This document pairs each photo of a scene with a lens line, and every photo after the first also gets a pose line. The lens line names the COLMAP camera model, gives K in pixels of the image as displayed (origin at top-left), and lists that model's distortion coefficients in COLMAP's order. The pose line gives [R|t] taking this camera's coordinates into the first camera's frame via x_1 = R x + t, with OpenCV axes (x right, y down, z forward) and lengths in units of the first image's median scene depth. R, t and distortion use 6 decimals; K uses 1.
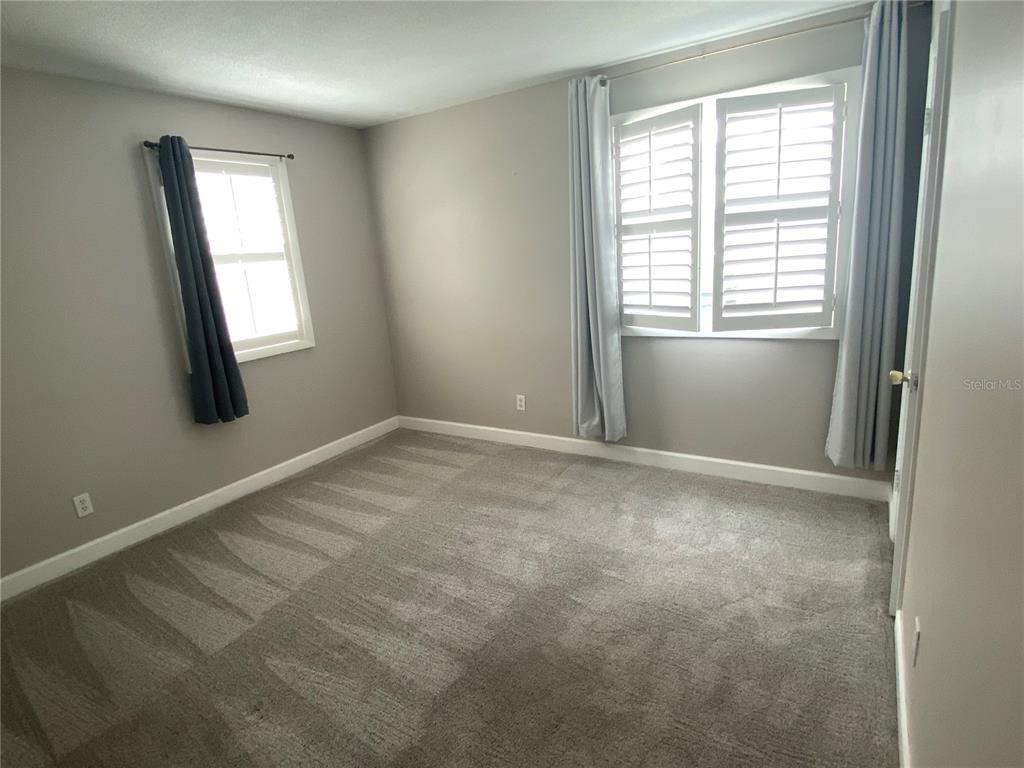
lens RADIAL K [[550.3, 0, 512.0], [0, 550.3, 384.0], [0, 0, 1]] dist [0.003210, -0.000152]
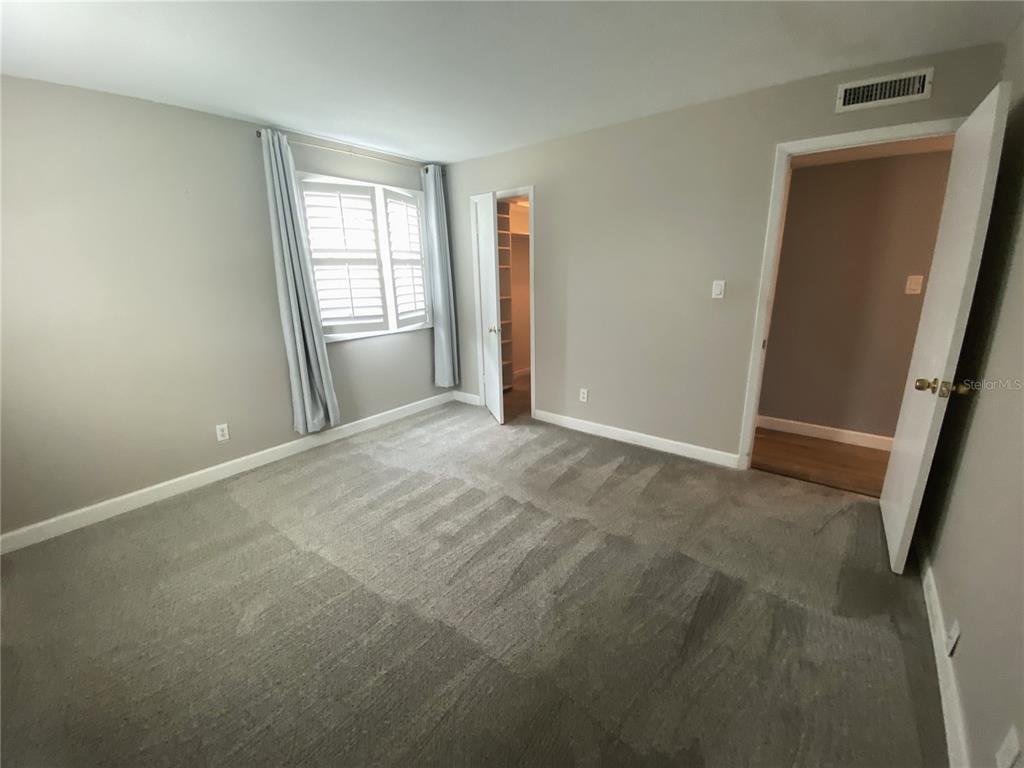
lens RADIAL K [[413.1, 0, 512.0], [0, 413.1, 384.0], [0, 0, 1]] dist [-0.000225, -0.011330]
pose [[0.084111, -0.191713, 0.977840, -0.834600], [0.243061, 0.955623, 0.166450, -0.057997], [-0.966357, 0.223674, 0.126977, 0.540342]]
